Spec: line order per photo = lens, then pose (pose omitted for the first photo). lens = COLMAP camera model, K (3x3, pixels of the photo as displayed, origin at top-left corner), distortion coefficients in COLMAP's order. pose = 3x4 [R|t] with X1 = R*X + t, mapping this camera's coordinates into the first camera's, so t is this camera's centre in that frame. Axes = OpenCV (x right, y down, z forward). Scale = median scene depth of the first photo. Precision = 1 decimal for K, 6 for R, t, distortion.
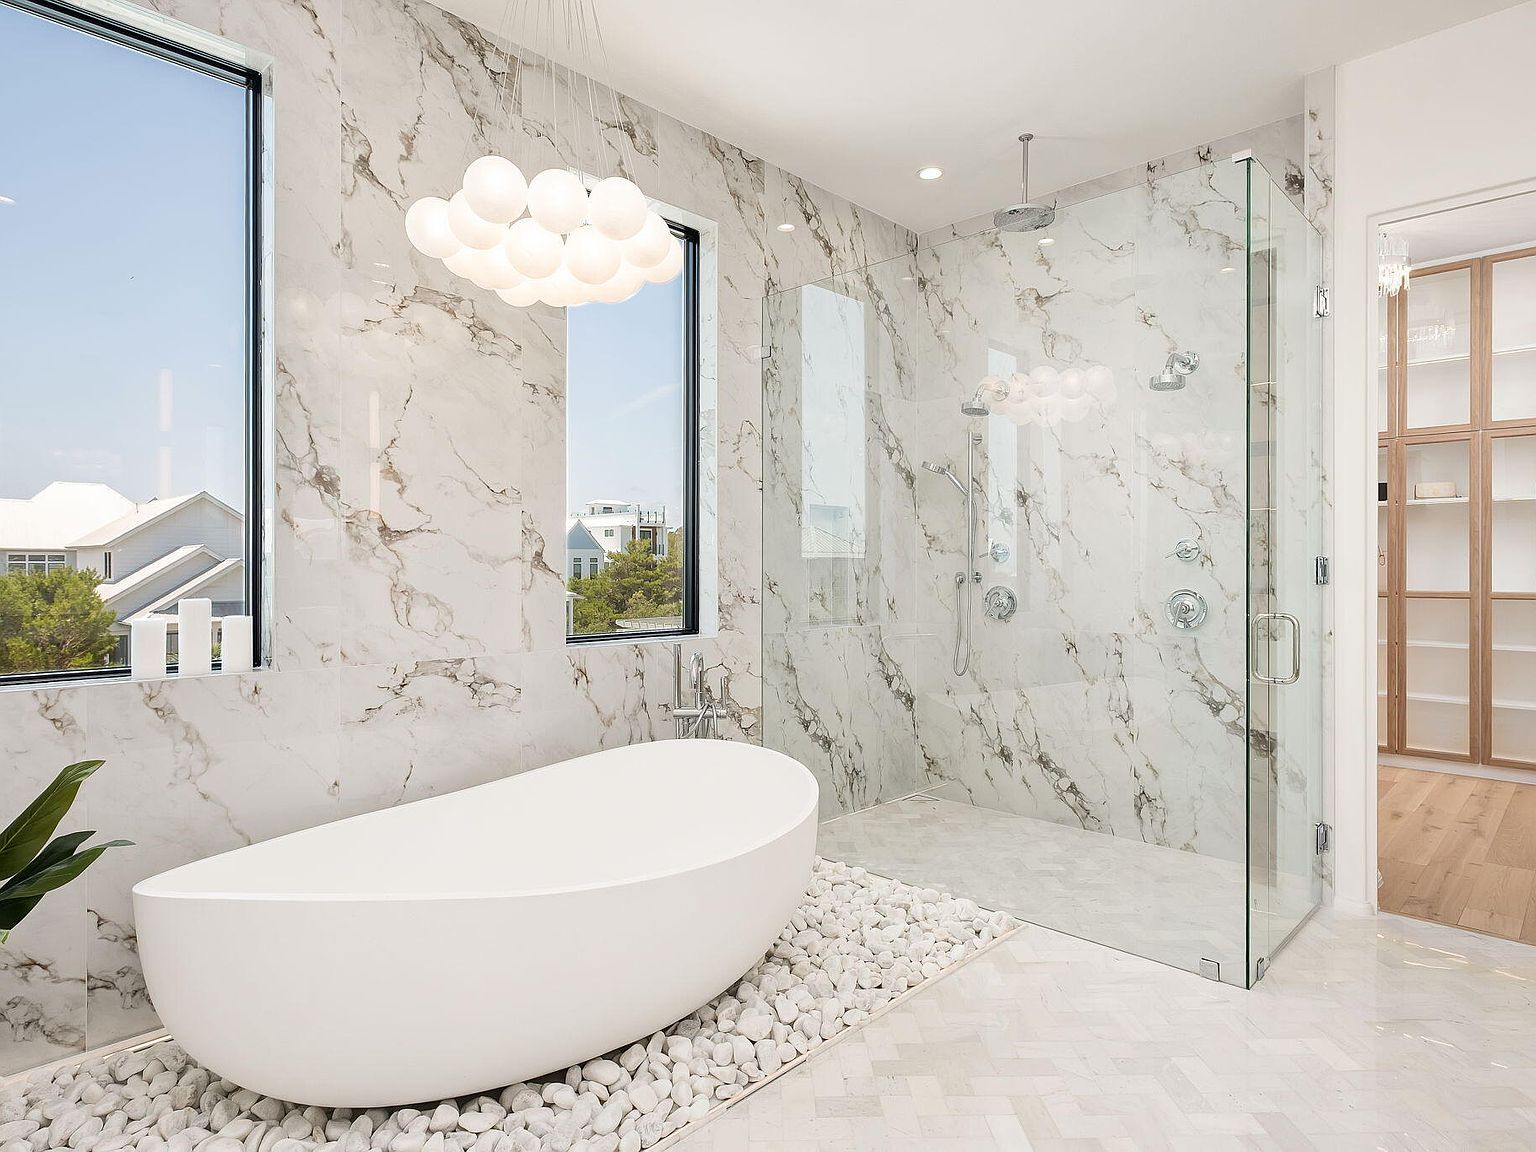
lens RADIAL K [[1113.4, 0, 771.6], [0, 1113.4, 569.0], [0, 0, 1]] dist [0.001045, 0.000039]
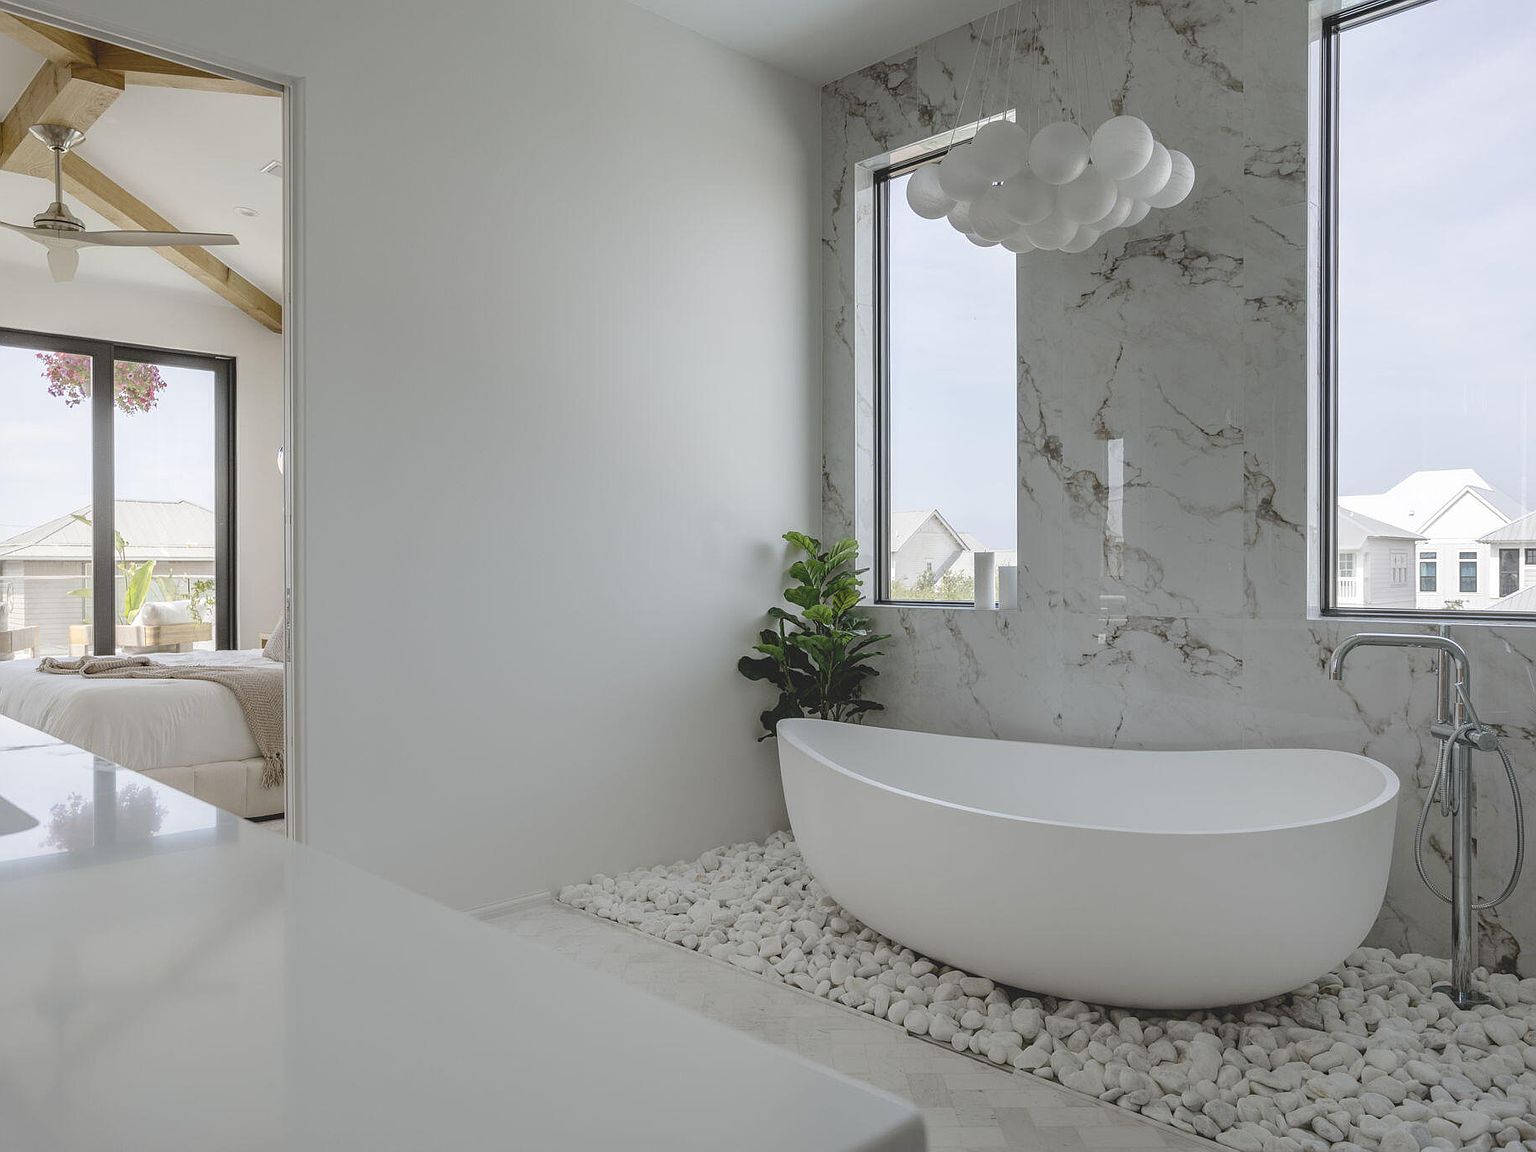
lens RADIAL K [[1113.4, 0, 771.8], [0, 1113.4, 575.6], [0, 0, 1]] dist [0.001045, 0.000039]
pose [[-0.152101, 0.006420, -0.988344, 0.716269], [-0.007432, 0.999943, 0.007639, 0.041040], [0.988337, 0.008507, -0.152045, 0.823153]]
